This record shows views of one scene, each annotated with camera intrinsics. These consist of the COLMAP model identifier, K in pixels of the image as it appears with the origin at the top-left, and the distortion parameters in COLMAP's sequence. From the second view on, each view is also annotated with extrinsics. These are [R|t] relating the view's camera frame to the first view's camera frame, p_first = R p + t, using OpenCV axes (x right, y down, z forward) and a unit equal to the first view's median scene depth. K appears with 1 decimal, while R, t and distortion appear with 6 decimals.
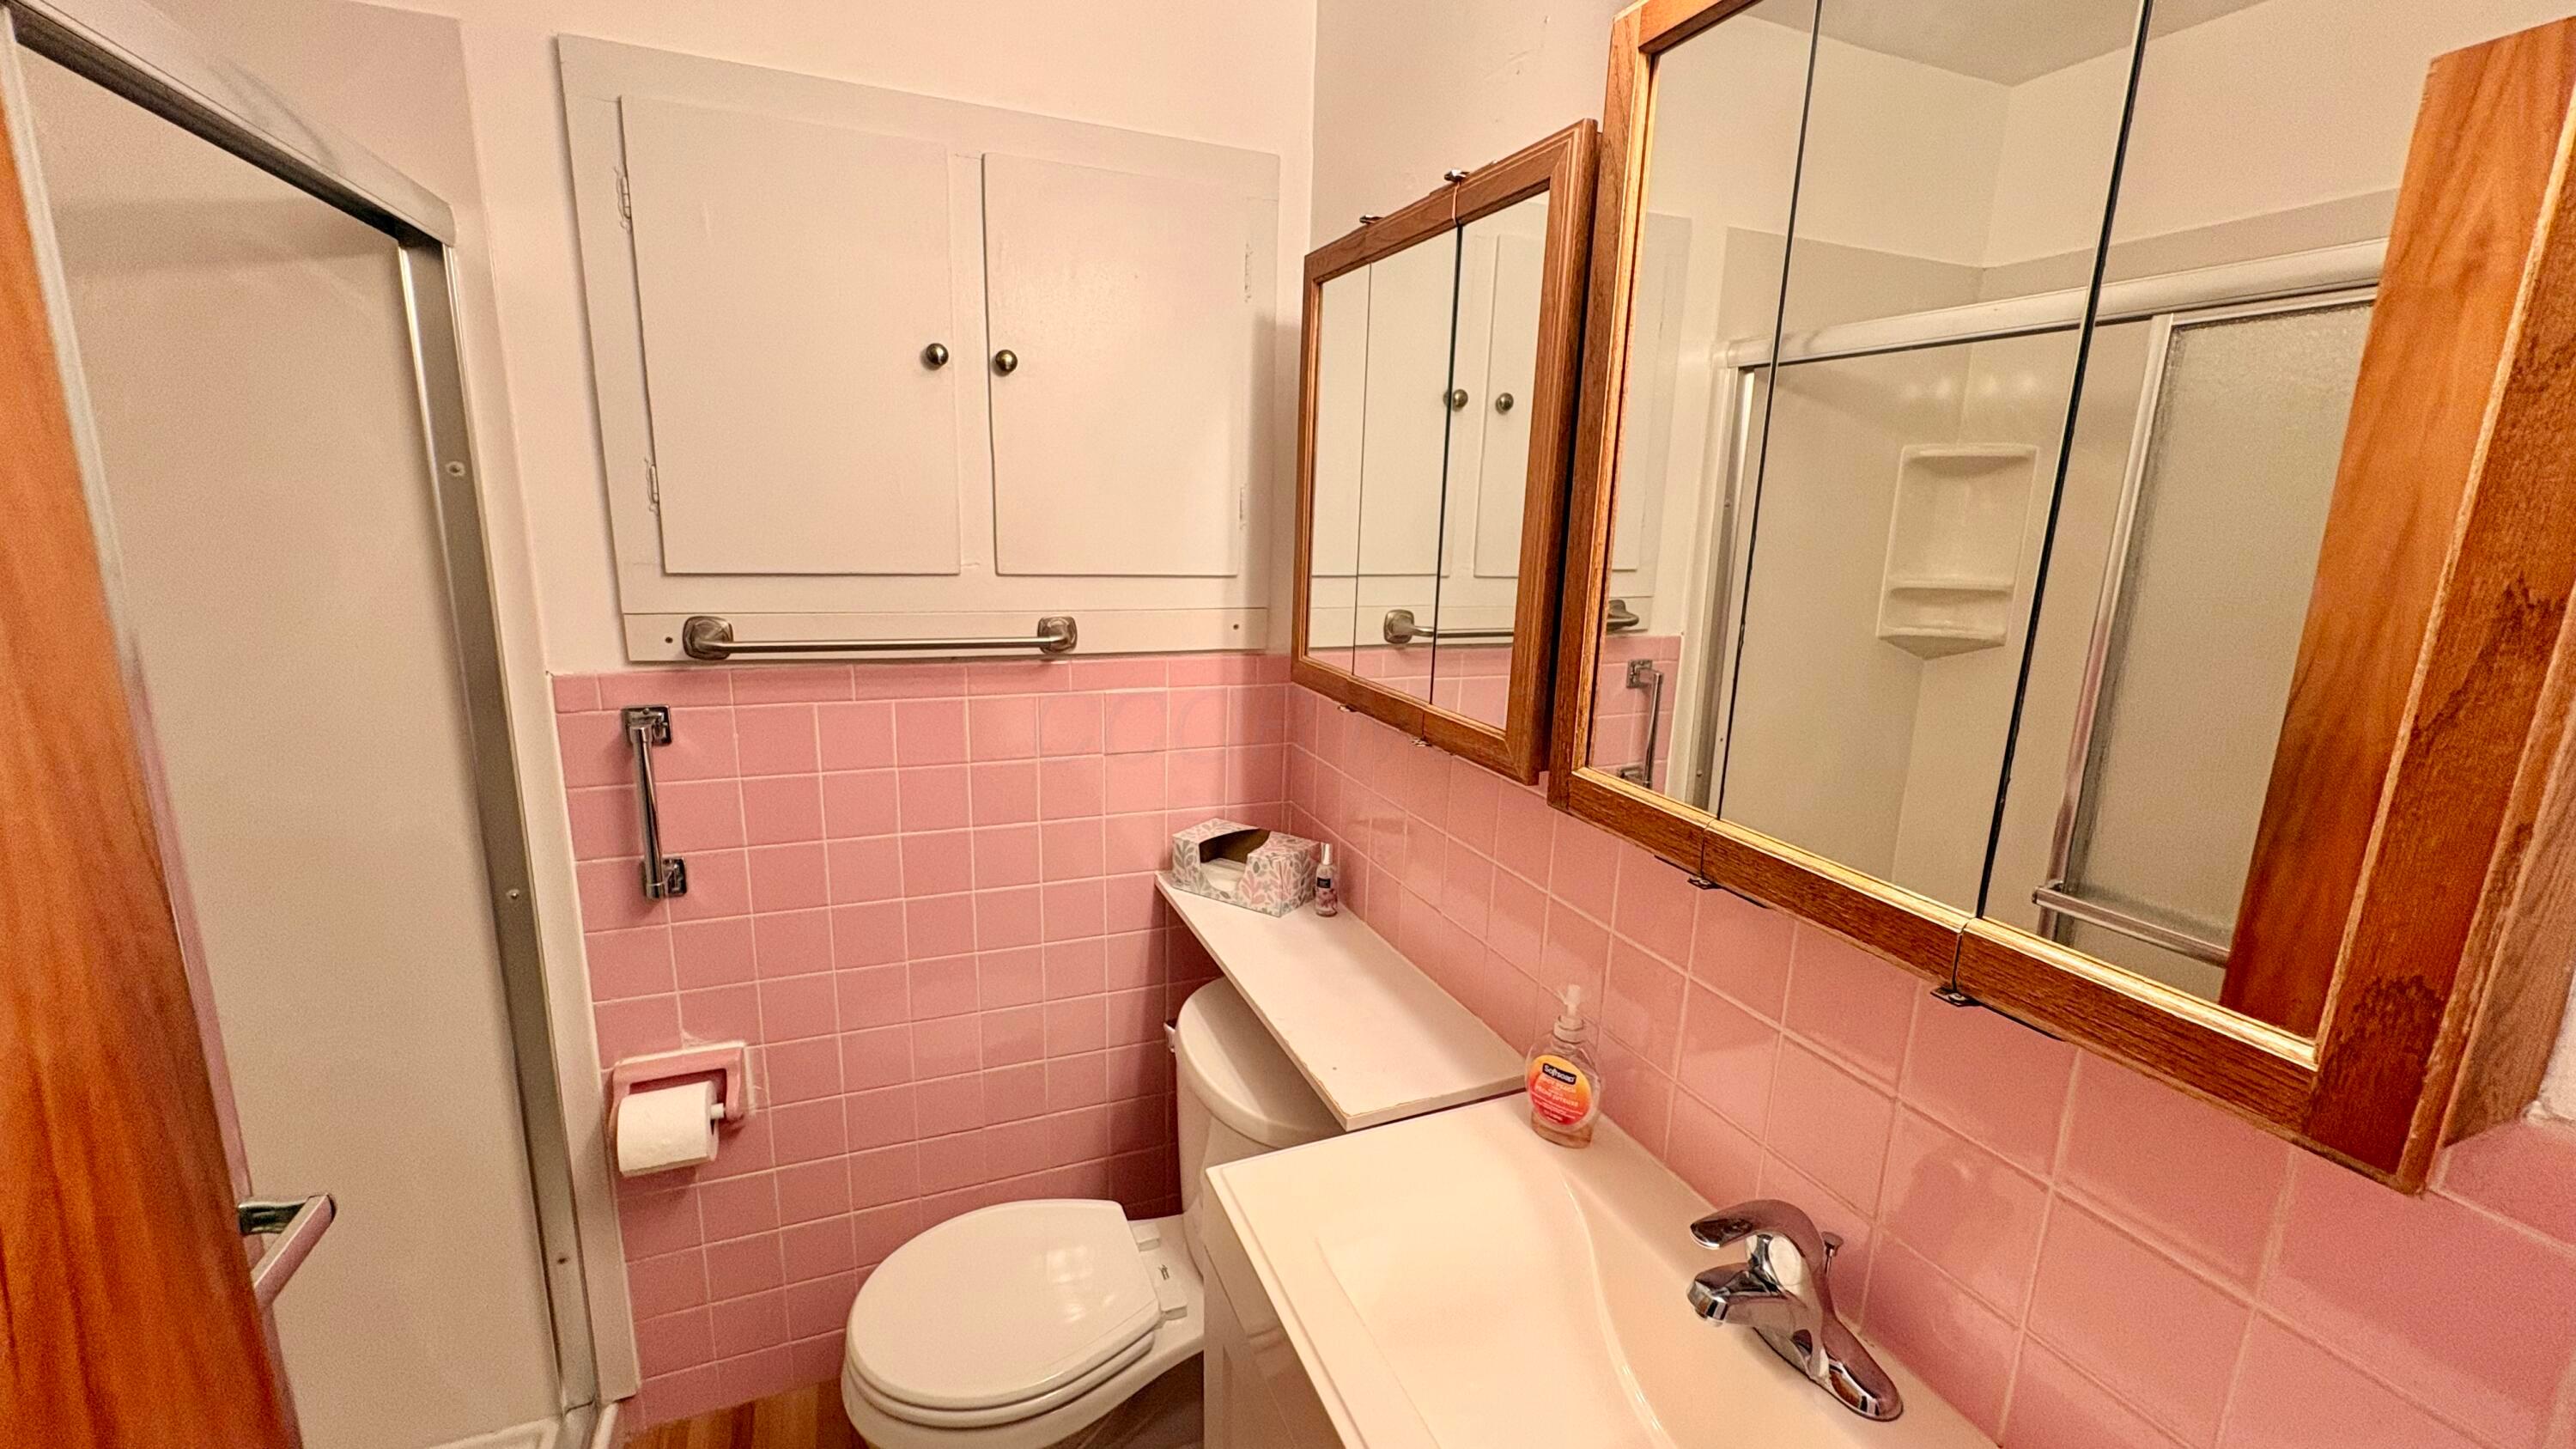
lens RADIAL K [[1027.0, 0, 1288.0], [0, 1027.0, 724.5], [0, 0, 1]] dist [-0.000498, -0.000231]
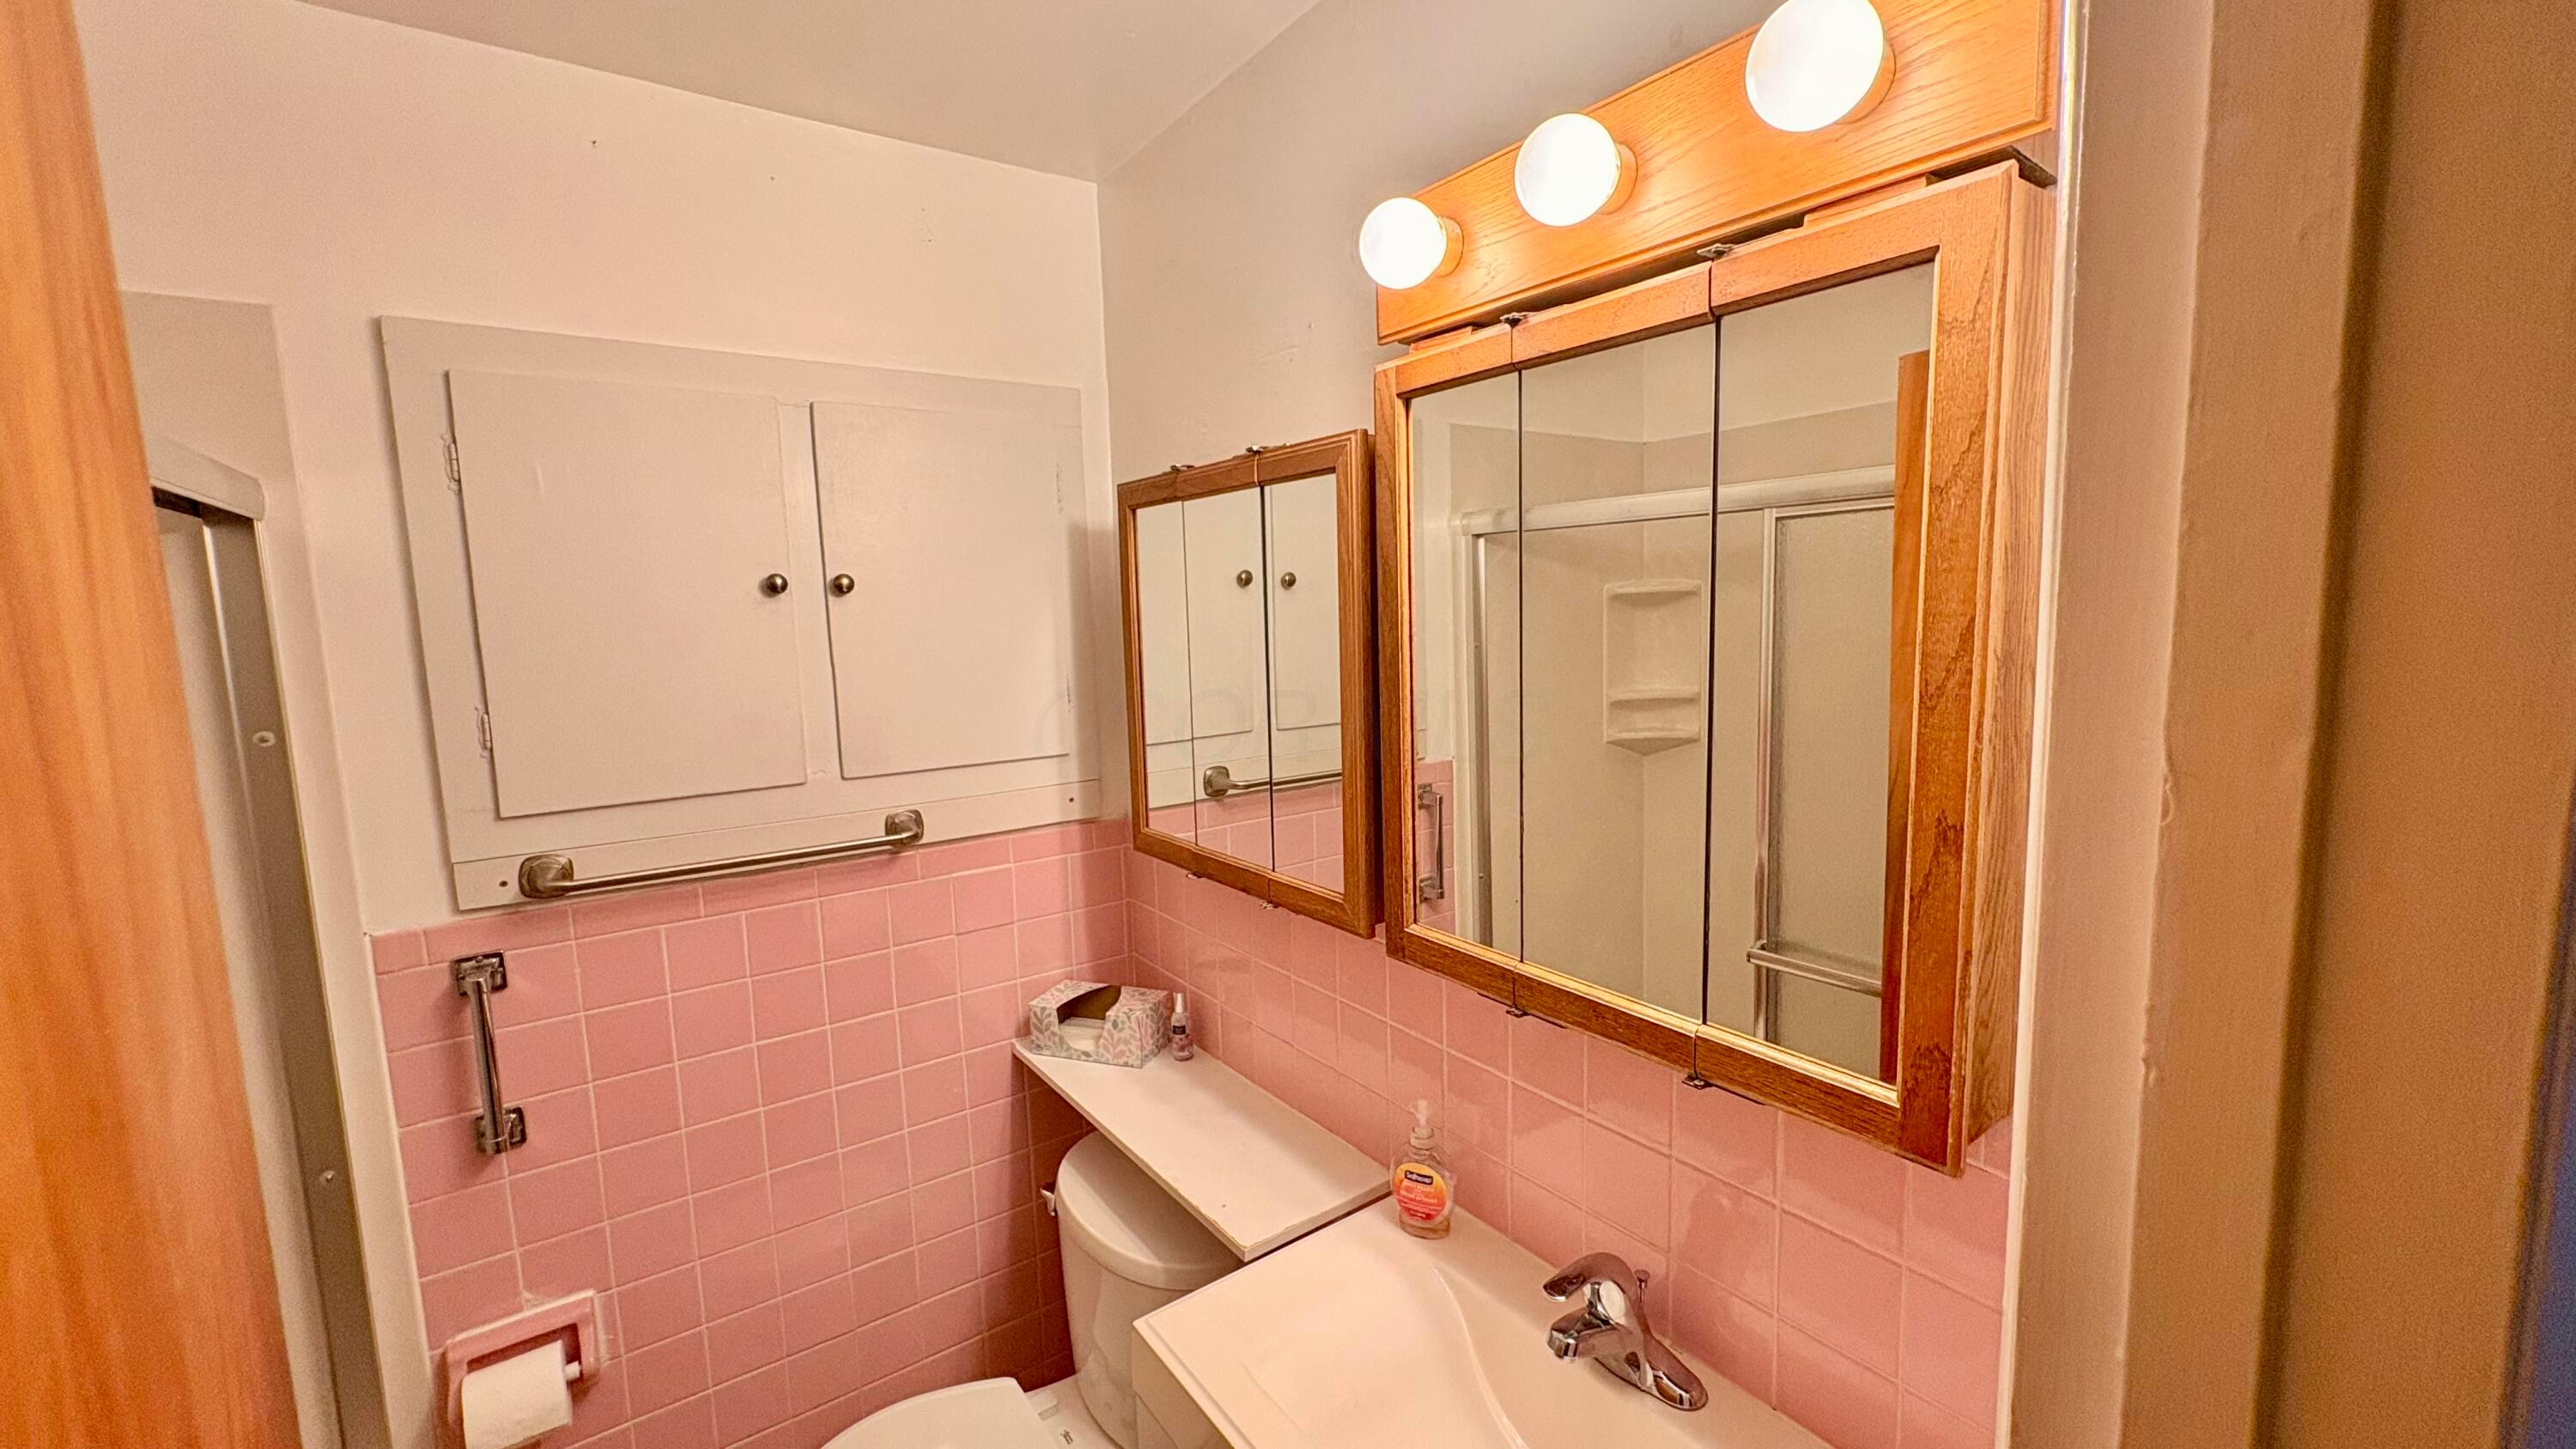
lens RADIAL K [[1027.0, 0, 1288.0], [0, 1027.0, 724.5], [0, 0, 1]] dist [-0.000498, -0.000231]
pose [[0.971604, -0.084494, 0.221010, -0.075028], [0.105422, 0.990817, -0.084660, -0.070749], [-0.211828, 0.105556, 0.971590, -0.135411]]
